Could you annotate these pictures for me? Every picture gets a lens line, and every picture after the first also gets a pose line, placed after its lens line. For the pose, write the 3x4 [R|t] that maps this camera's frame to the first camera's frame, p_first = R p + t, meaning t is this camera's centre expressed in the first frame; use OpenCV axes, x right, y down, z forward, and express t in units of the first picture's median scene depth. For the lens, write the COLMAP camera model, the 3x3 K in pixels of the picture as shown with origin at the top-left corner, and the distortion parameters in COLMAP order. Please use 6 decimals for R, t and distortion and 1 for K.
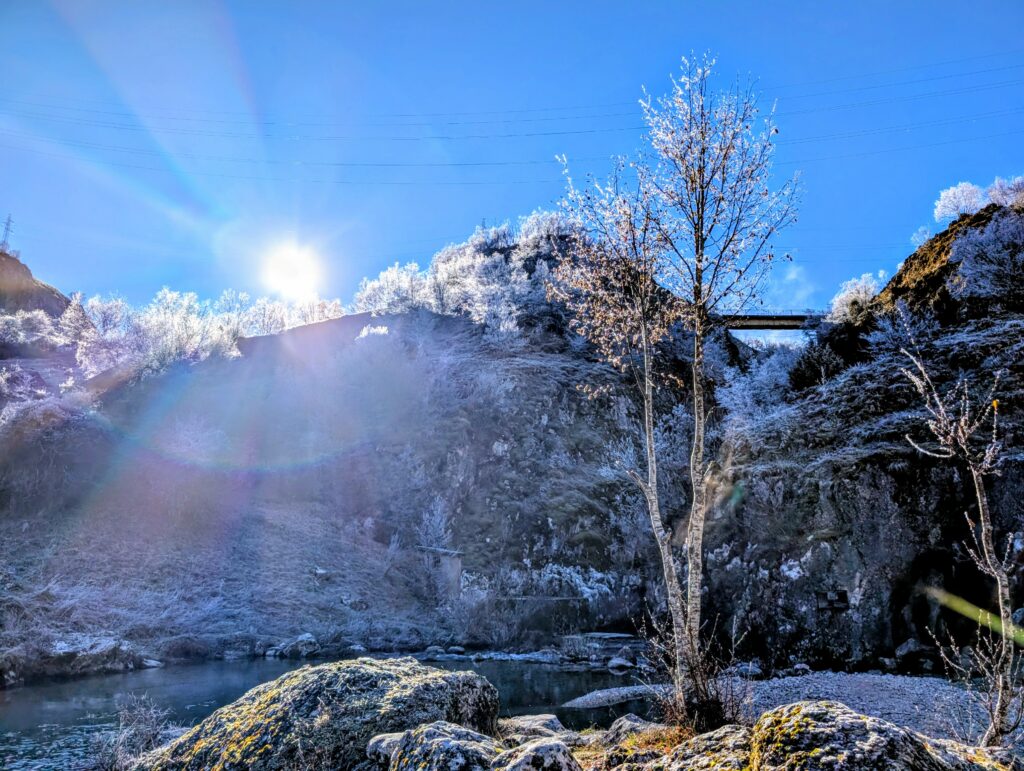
lens RADIAL K [[718.4, 0, 511.1], [0, 718.4, 374.3], [0, 0, 1]] dist [0.066262, -0.118929]
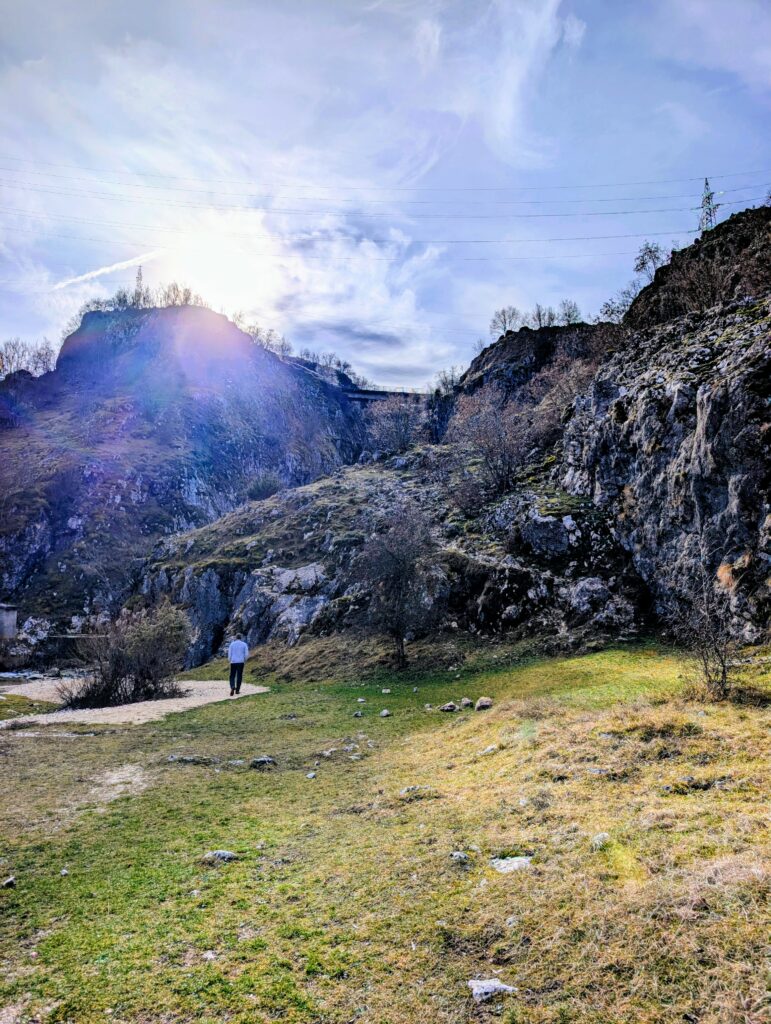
lens RADIAL K [[718.4, 0, 385.5], [0, 718.4, 512.0], [0, 0, 1]] dist [0.066262, -0.118929]
pose [[0.970049, 0.024728, 0.241649, 0.228340], [-0.060592, 0.987992, 0.142130, -0.144908], [-0.235233, -0.152515, 0.959898, -0.399946]]
